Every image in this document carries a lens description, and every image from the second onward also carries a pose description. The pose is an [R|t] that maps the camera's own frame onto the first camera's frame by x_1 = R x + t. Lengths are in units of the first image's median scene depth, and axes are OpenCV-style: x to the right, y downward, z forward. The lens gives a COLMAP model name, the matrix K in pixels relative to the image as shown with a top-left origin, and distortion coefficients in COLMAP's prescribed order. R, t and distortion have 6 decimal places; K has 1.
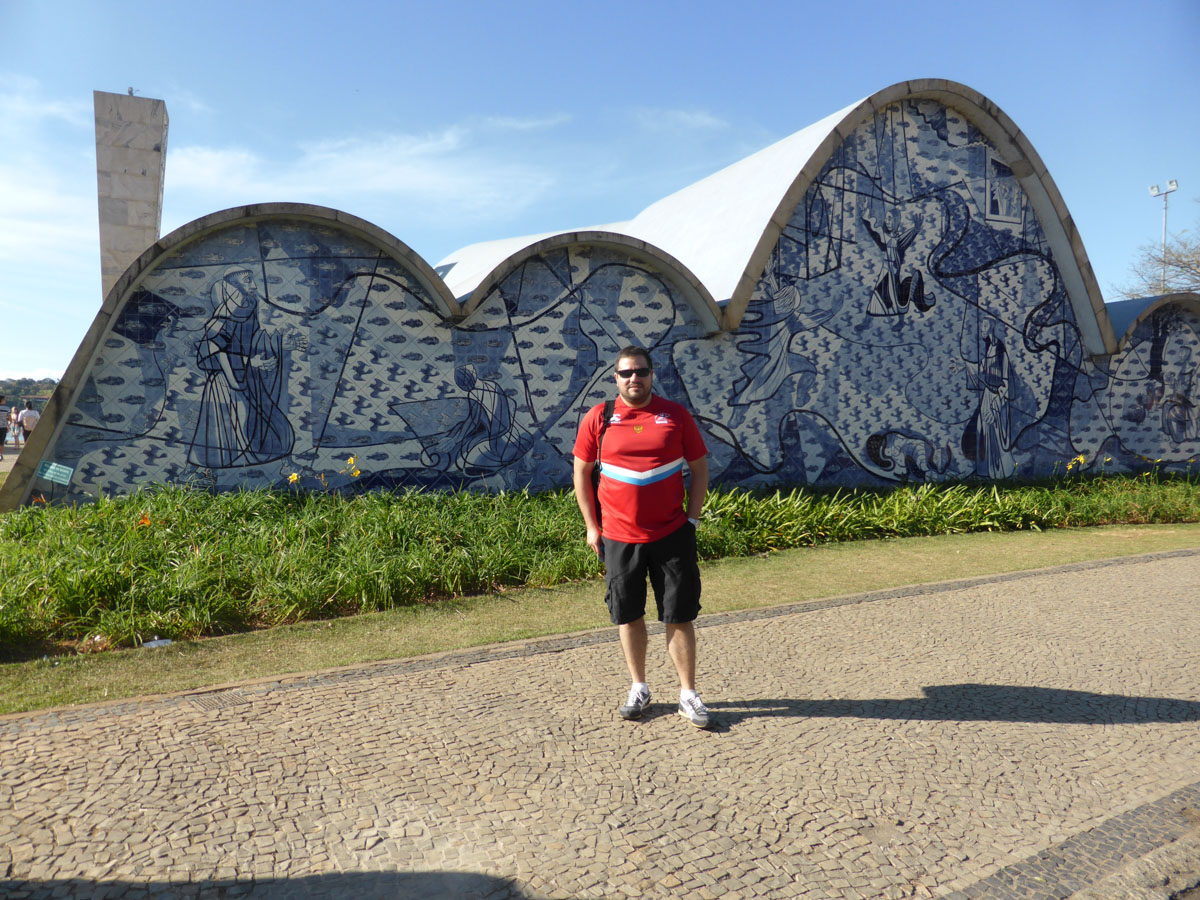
lens RADIAL K [[885.1, 0, 590.5], [0, 885.1, 460.9], [0, 0, 1]] dist [-0.066415, 0.077362]
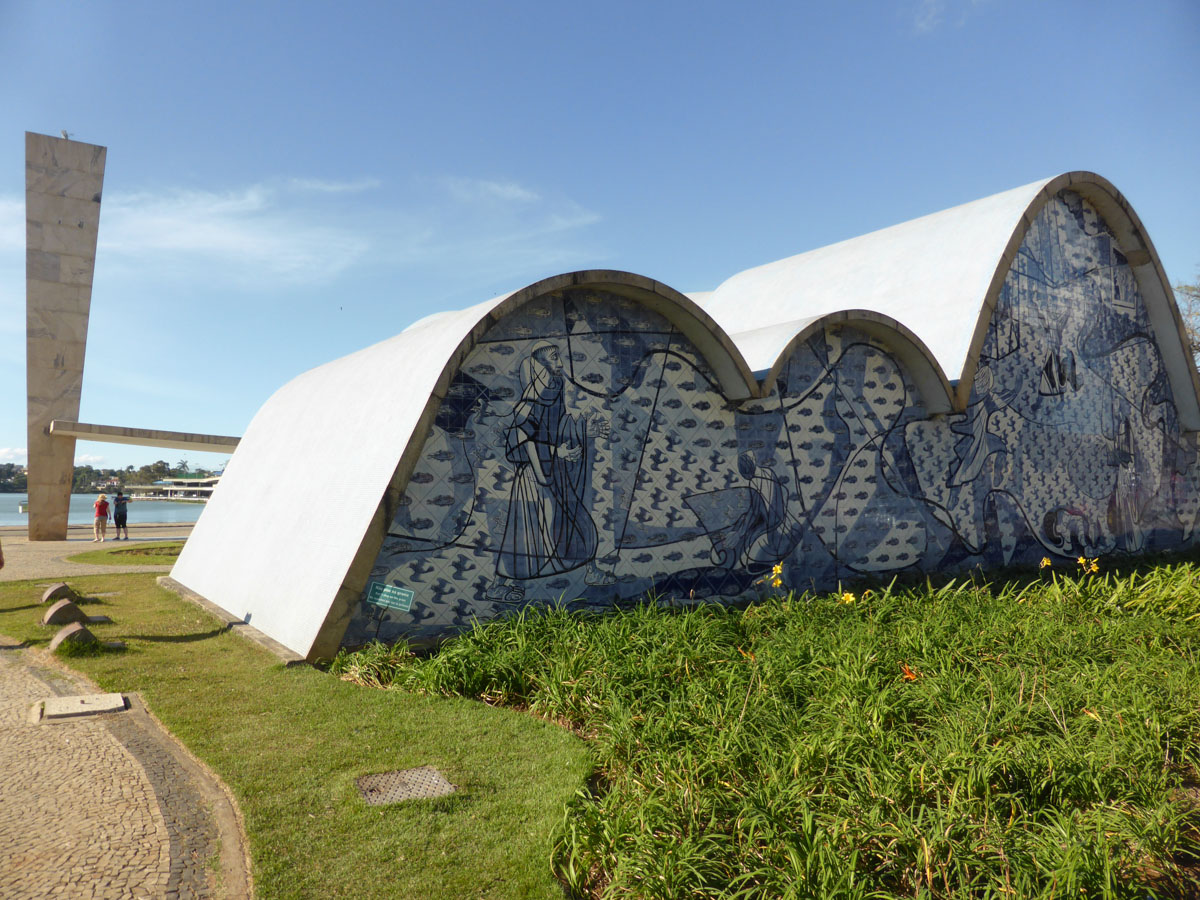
lens RADIAL K [[885.1, 0, 605.0], [0, 885.1, 459.8], [0, 0, 1]] dist [-0.066415, 0.077362]
pose [[0.979876, -0.012230, 0.199231, -0.382403], [0.027214, 0.996987, -0.072642, -0.030861], [-0.197743, 0.076602, 0.977256, 0.113887]]
